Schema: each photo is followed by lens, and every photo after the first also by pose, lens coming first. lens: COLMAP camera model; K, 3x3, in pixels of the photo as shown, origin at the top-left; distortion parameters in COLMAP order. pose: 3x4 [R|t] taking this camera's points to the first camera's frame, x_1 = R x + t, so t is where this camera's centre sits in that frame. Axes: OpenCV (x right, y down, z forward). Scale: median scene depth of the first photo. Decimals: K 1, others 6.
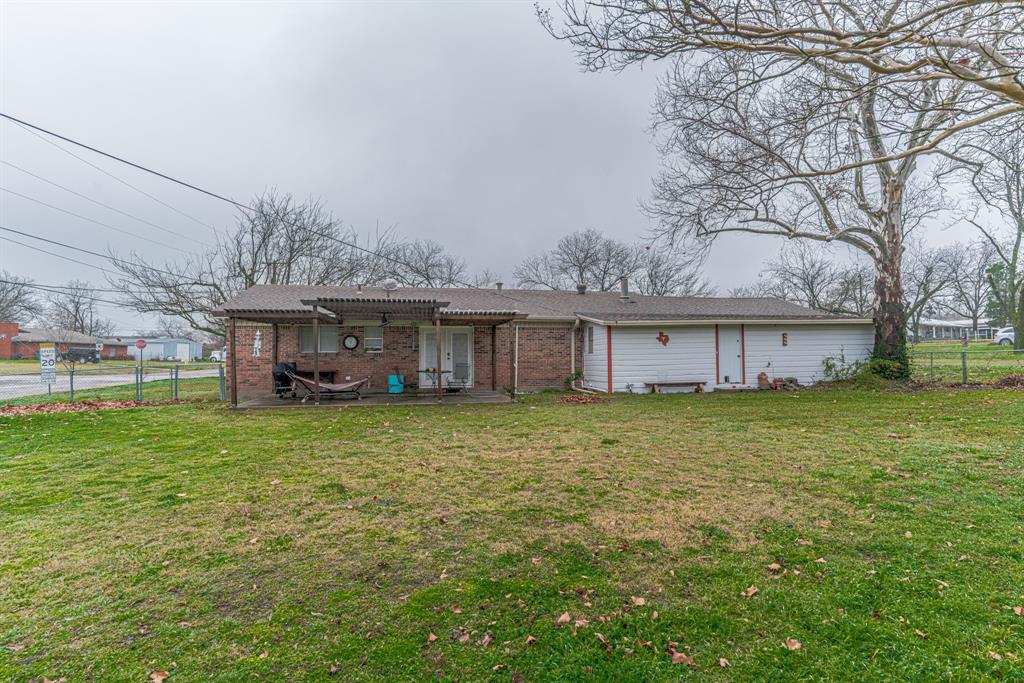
lens RADIAL K [[527.2, 0, 512.0], [0, 527.2, 341.5], [0, 0, 1]] dist [0.004739, 0.000711]
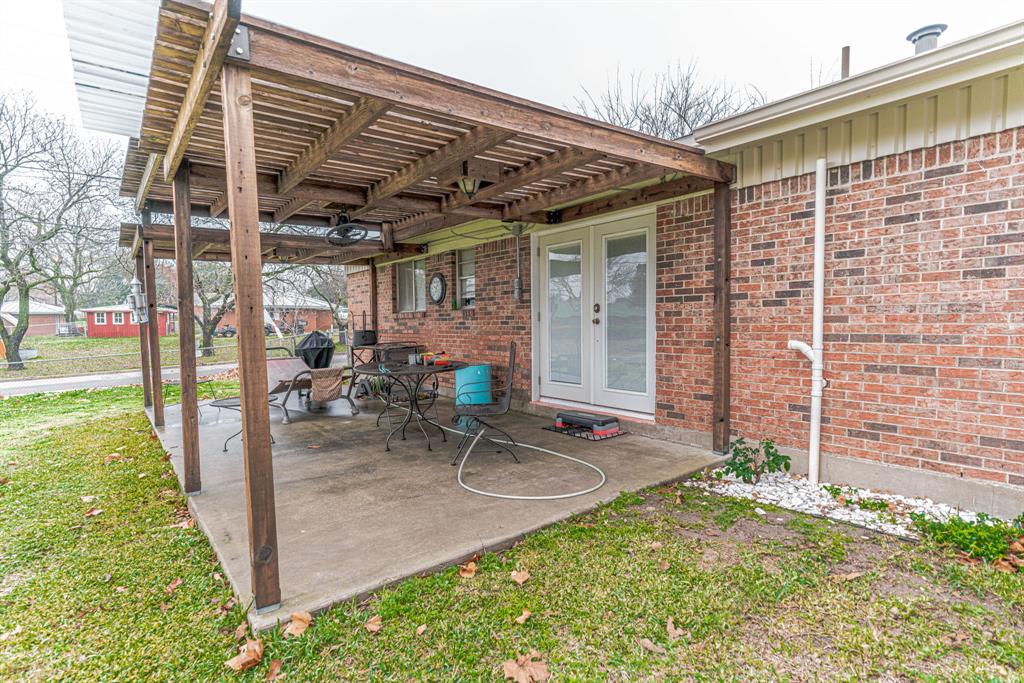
lens RADIAL K [[527.2, 0, 512.0], [0, 527.2, 341.5], [0, 0, 1]] dist [0.004739, 0.000711]
pose [[0.472427, 0.029753, -0.880868, 0.144061], [0.036827, 0.997891, 0.053457, 0.026413], [0.880600, -0.057694, 0.470335, 0.842748]]
